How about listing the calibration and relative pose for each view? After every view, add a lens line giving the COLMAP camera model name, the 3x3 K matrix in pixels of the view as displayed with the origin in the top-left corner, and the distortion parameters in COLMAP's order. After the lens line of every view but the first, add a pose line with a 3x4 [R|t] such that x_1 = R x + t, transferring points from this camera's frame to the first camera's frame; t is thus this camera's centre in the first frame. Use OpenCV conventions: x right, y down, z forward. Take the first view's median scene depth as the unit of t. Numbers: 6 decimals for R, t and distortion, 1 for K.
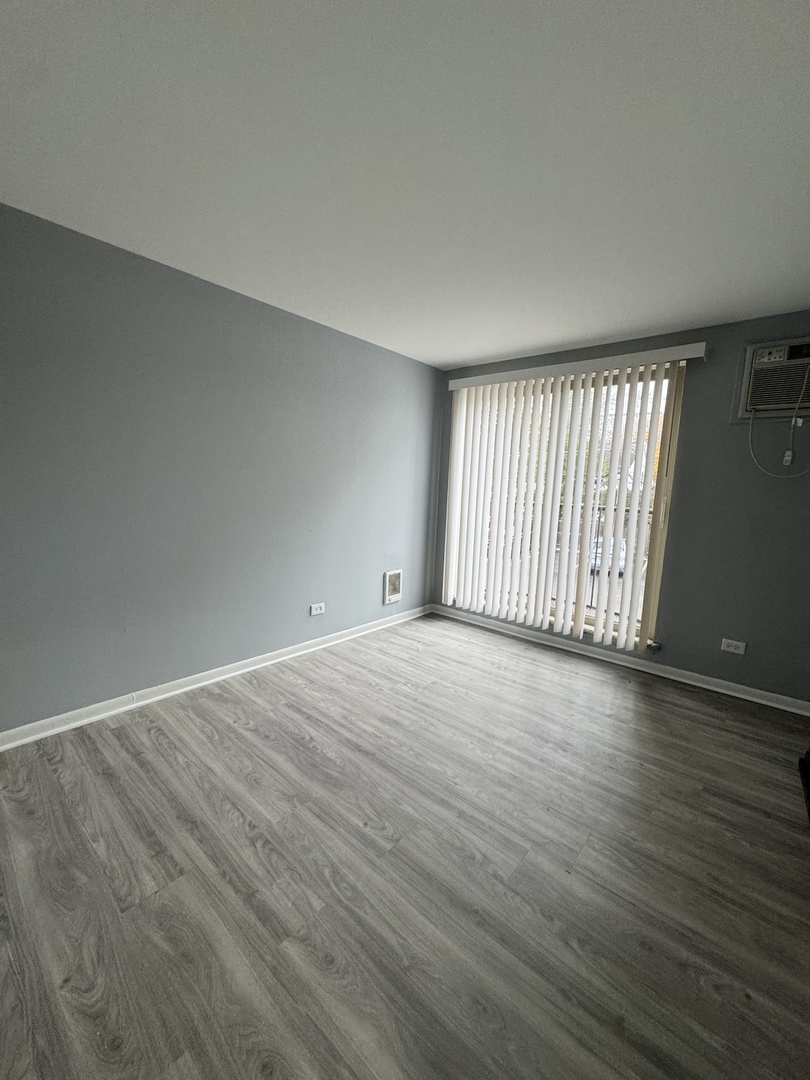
lens RADIAL K [[429.3, 0, 405.9], [0, 429.3, 538.9], [0, 0, 1]] dist [-0.001655, -0.000169]
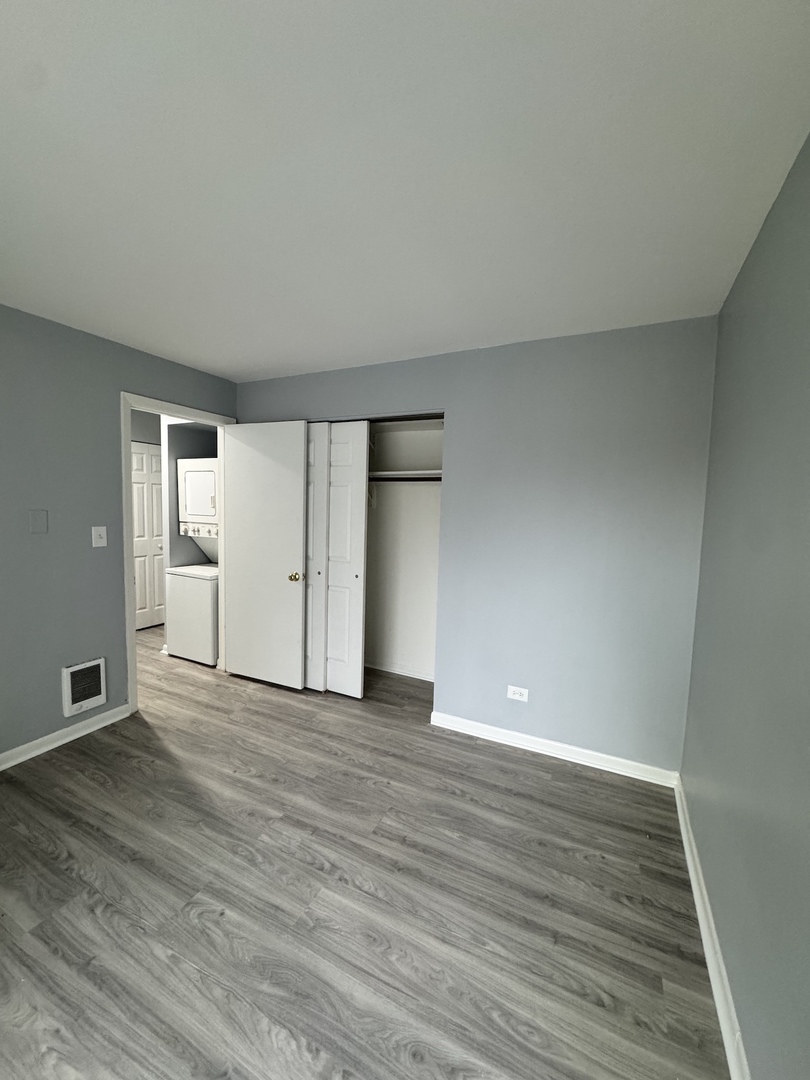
lens RADIAL K [[429.3, 0, 404.4], [0, 429.3, 541.5], [0, 0, 1]] dist [-0.001655, -0.000169]
pose [[-0.965408, -0.050669, -0.255774, -0.208448], [-0.102379, 0.975821, 0.193114, -0.332643], [0.239805, 0.212619, -0.947252, 1.900423]]
